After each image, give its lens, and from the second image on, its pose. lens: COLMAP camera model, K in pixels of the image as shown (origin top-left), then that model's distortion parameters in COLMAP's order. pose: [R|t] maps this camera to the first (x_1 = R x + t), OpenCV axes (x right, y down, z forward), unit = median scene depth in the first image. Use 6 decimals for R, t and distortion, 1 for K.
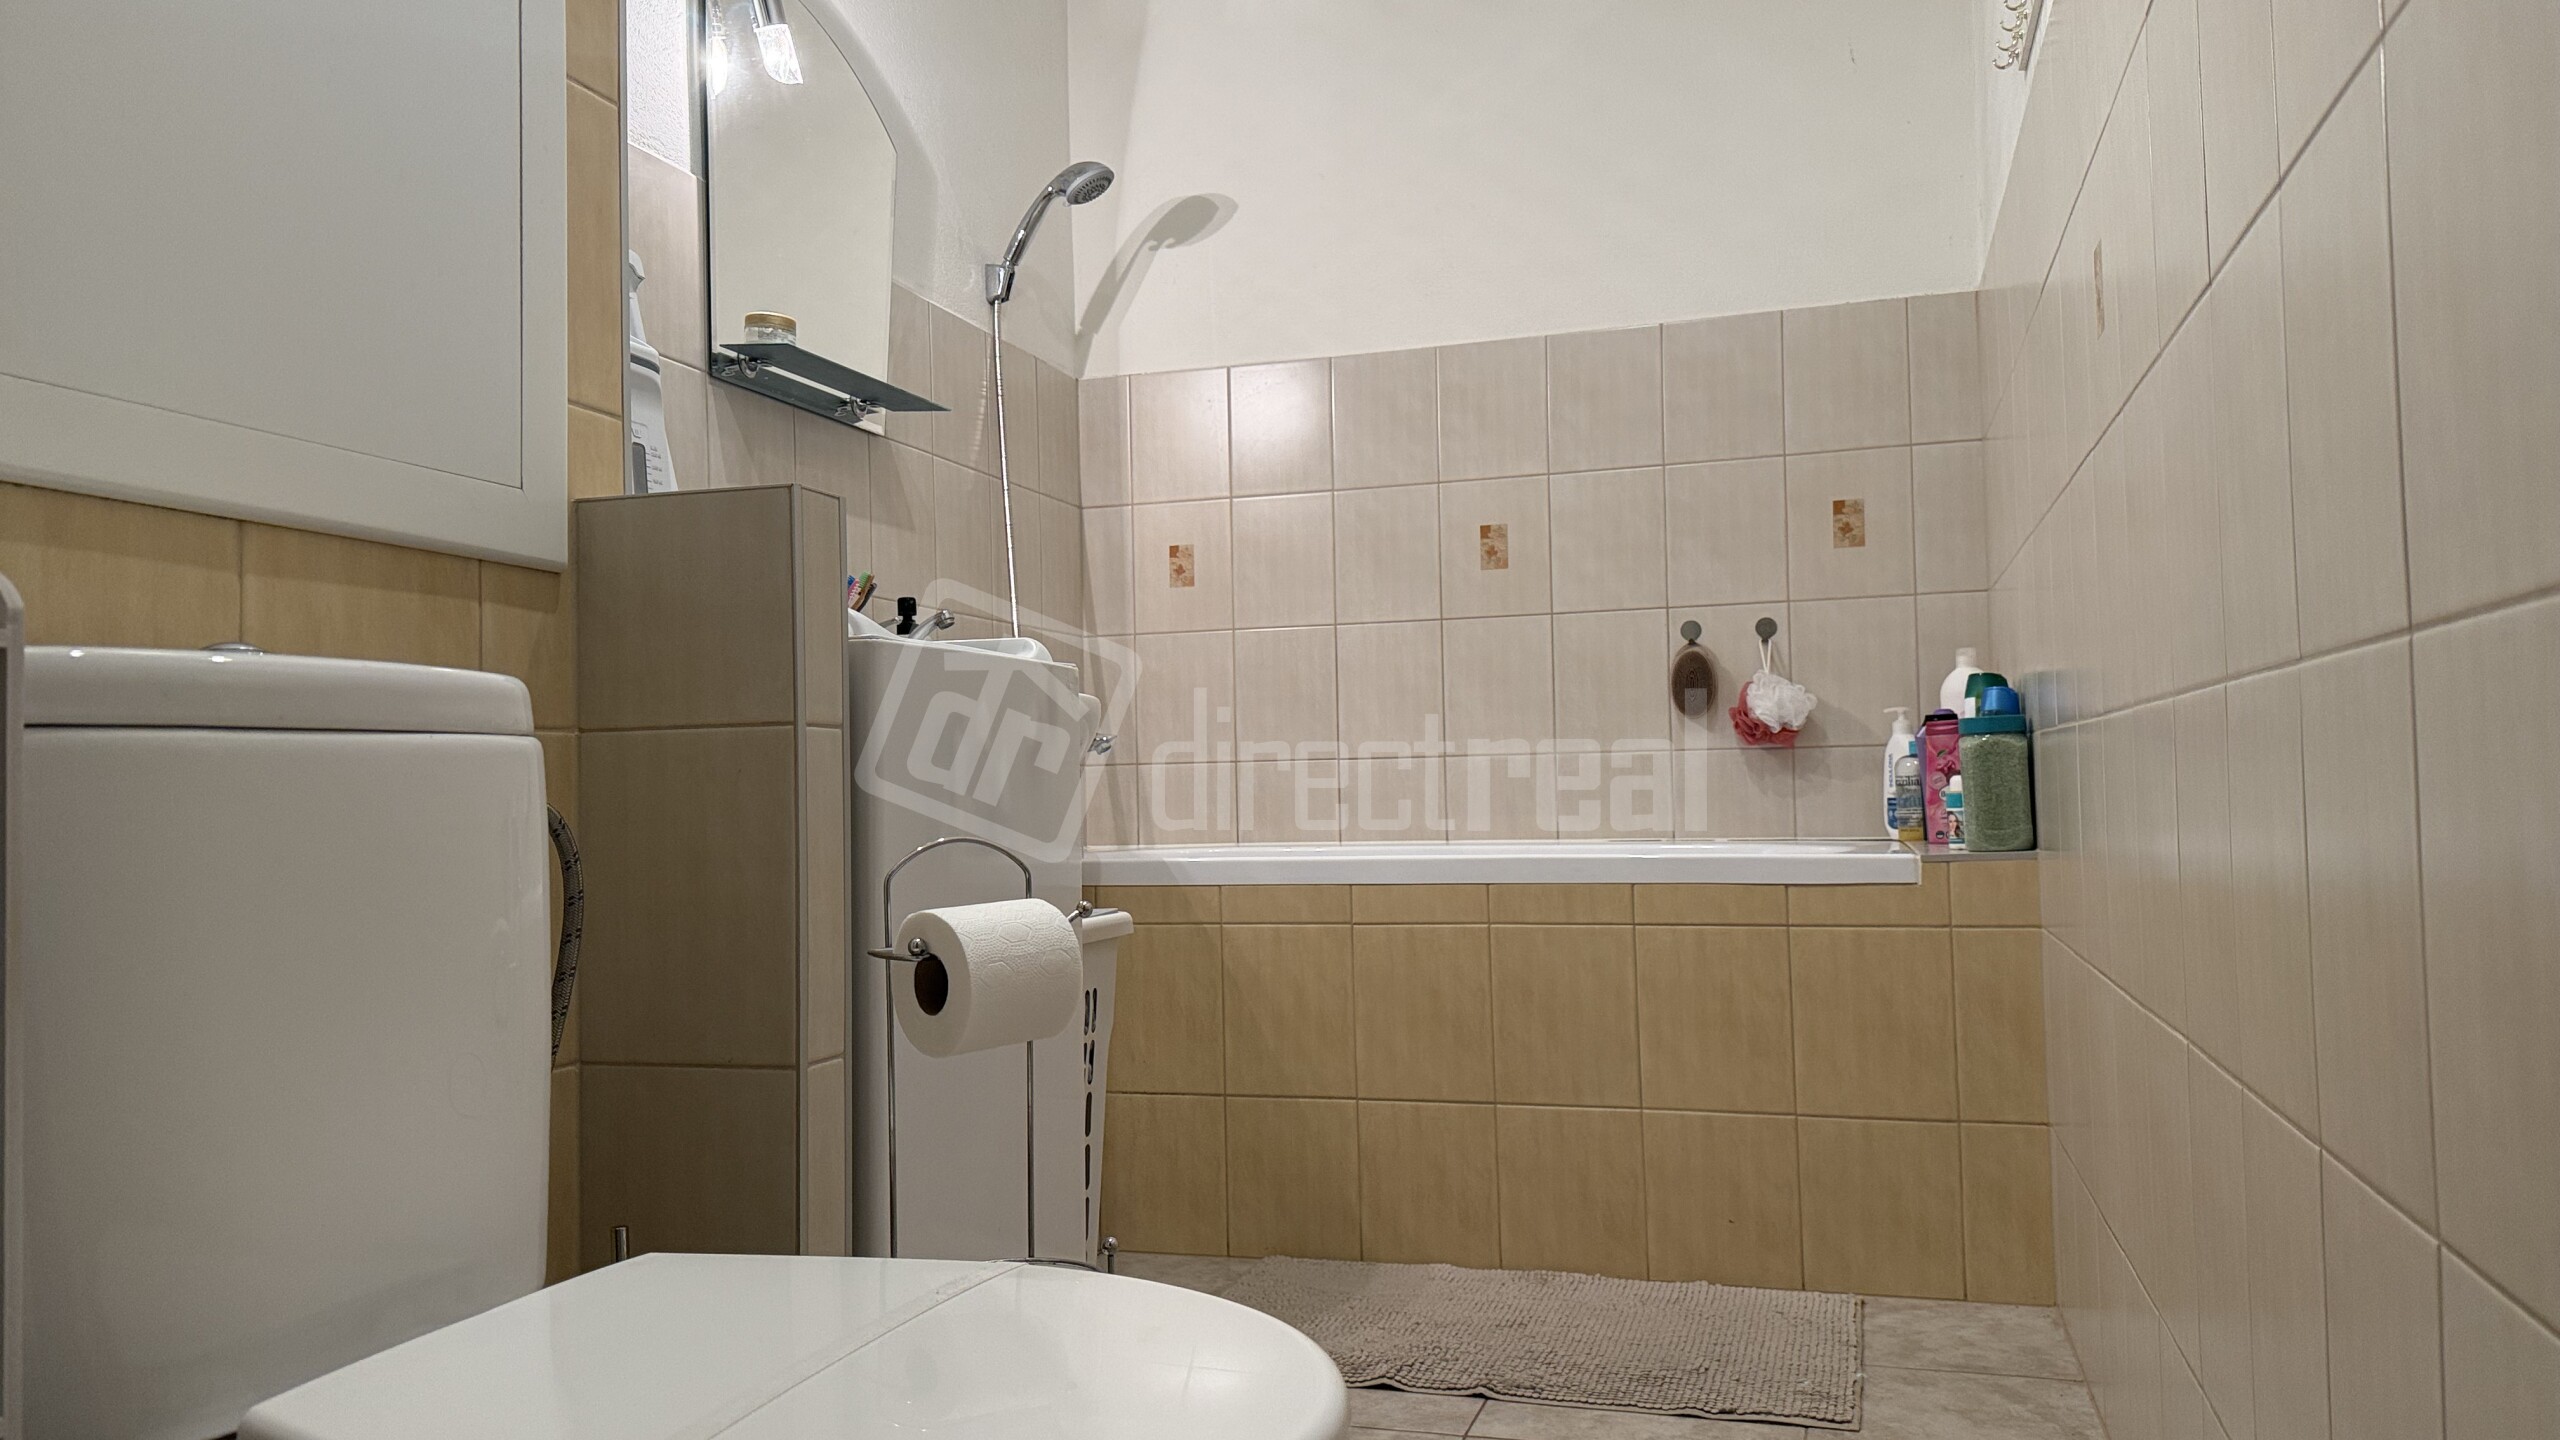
lens RADIAL K [[1855.2, 0, 1280.0], [0, 1855.2, 720.0], [0, 0, 1]] dist [0.092507, -0.000981]
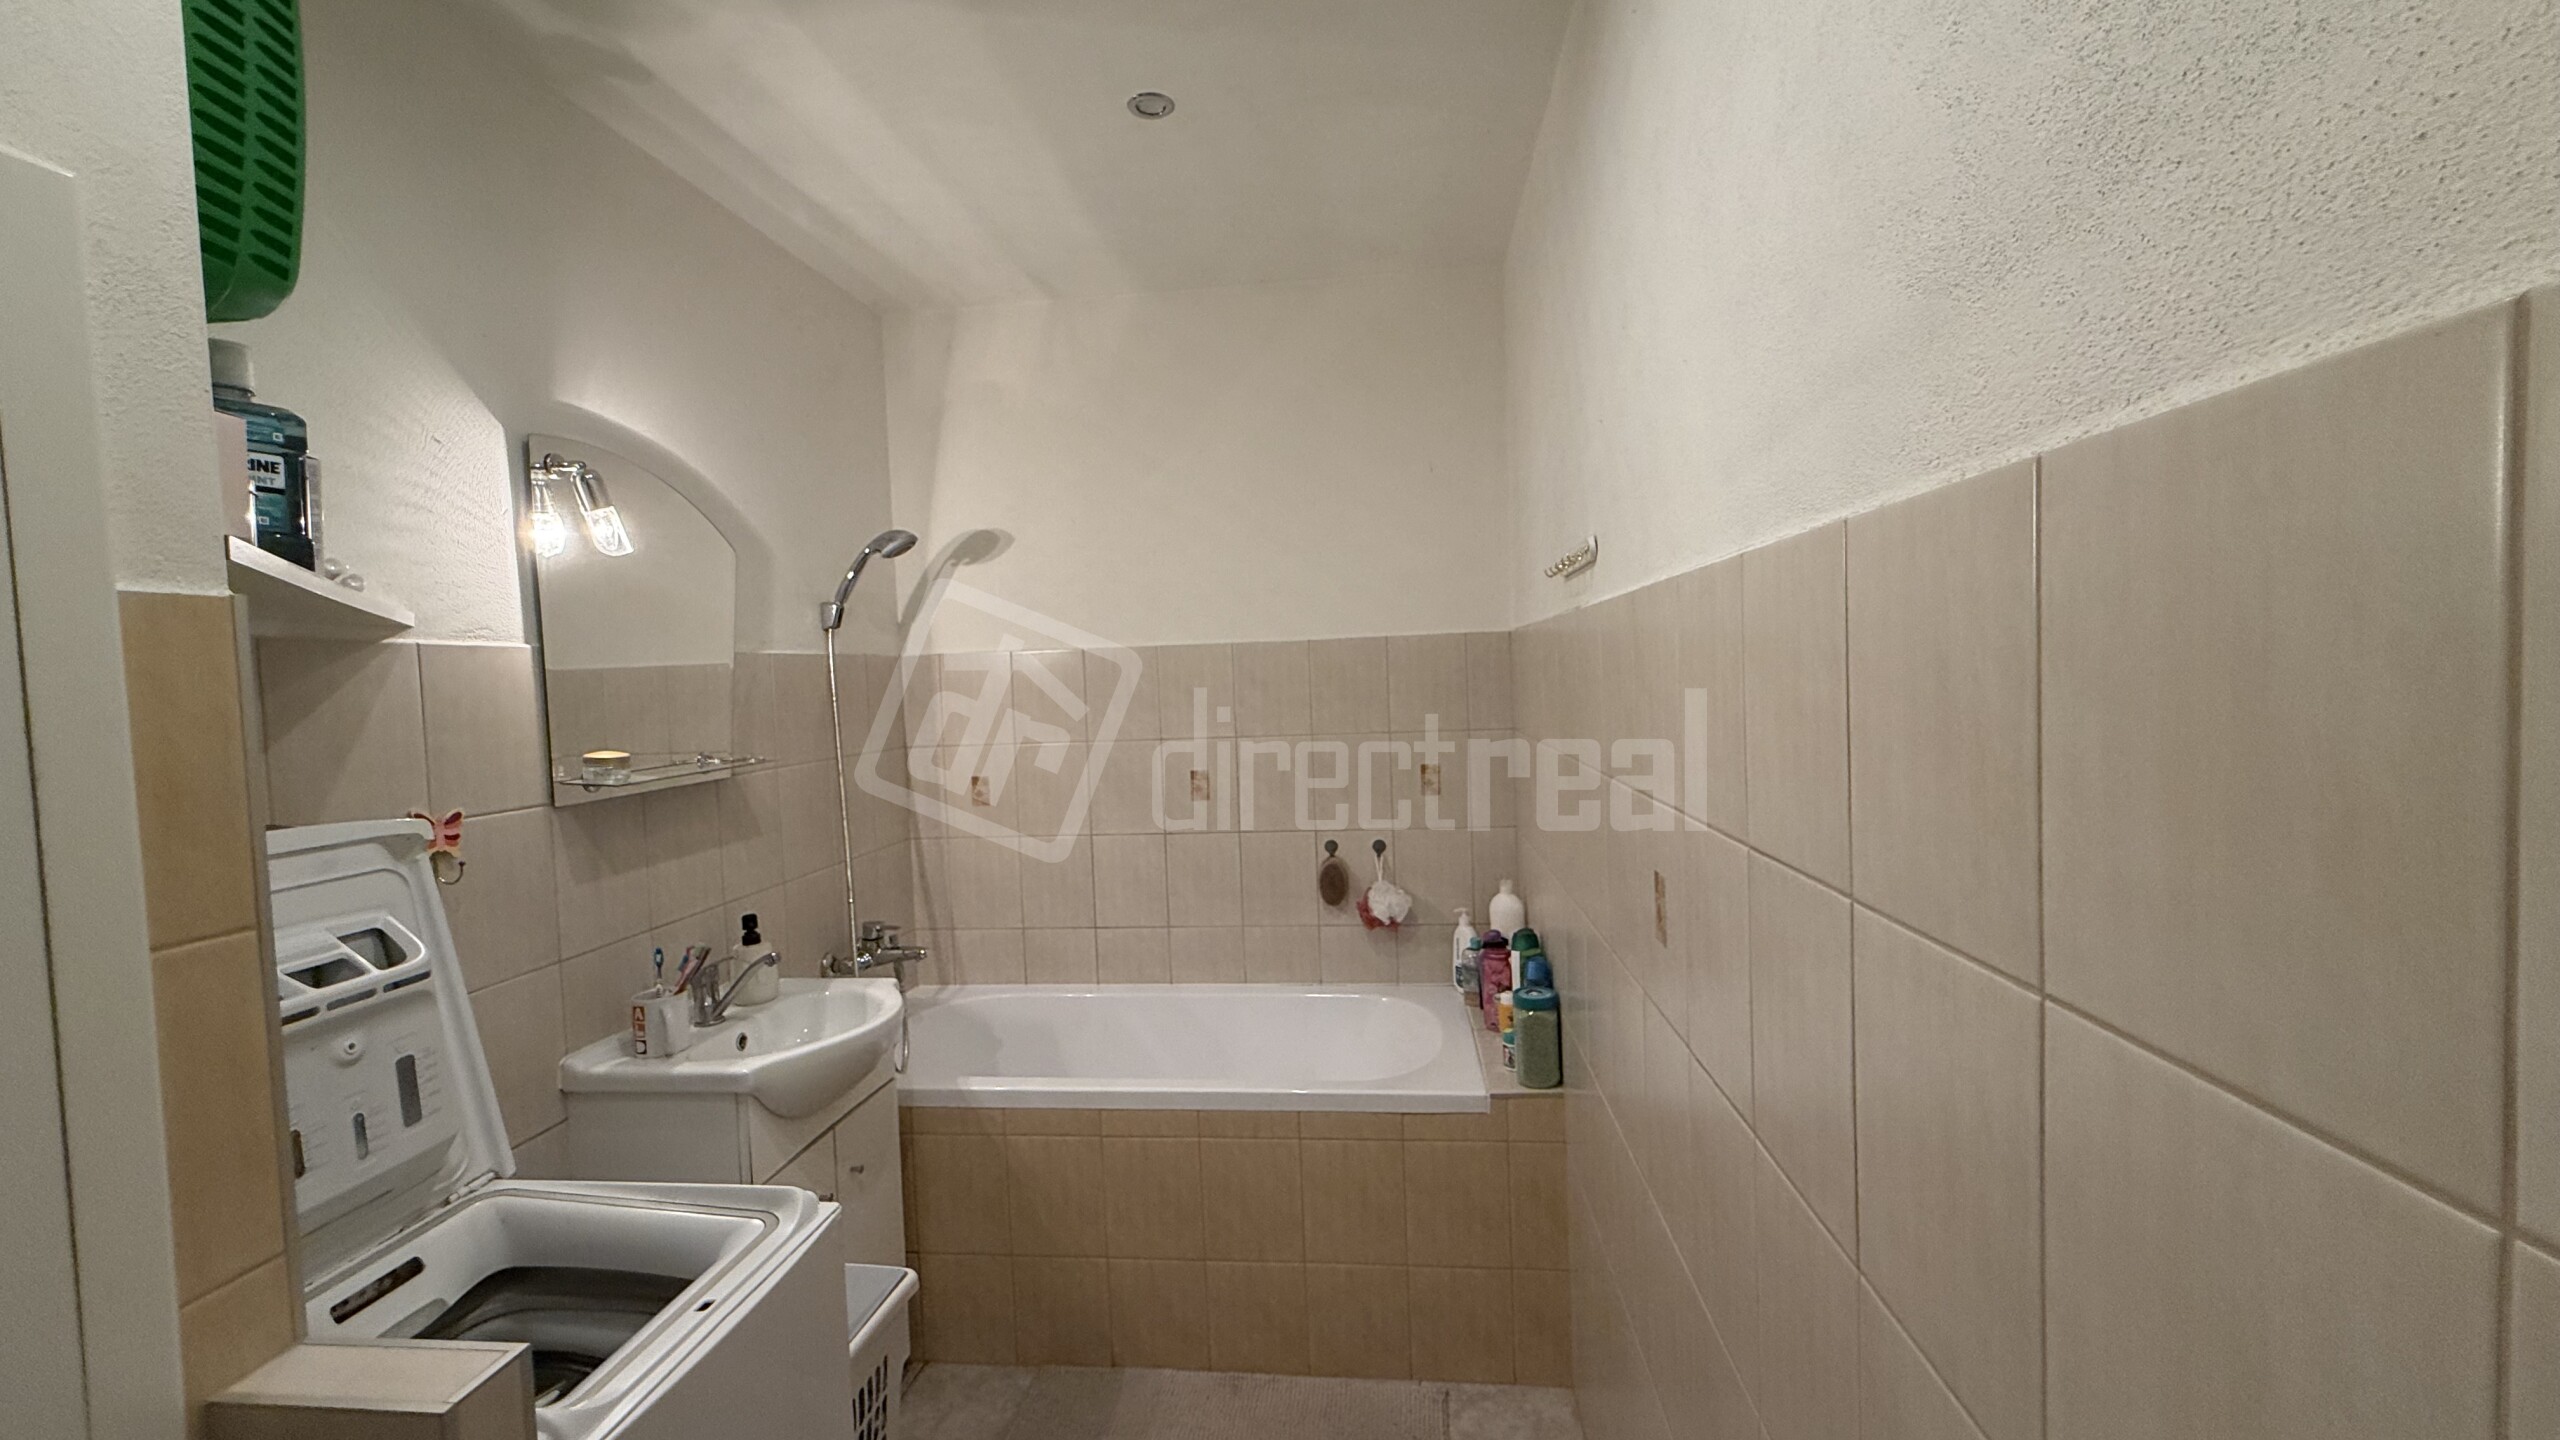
lens RADIAL K [[1084.1, 0, 1280.0], [0, 1084.1, 720.0], [0, 0, 1]] dist [0.074176, -0.000135]
pose [[0.982298, -0.020104, 0.186242, 0.019310], [0.006257, 0.997191, 0.074637, -0.222519], [-0.187220, -0.072150, 0.979665, 0.161900]]
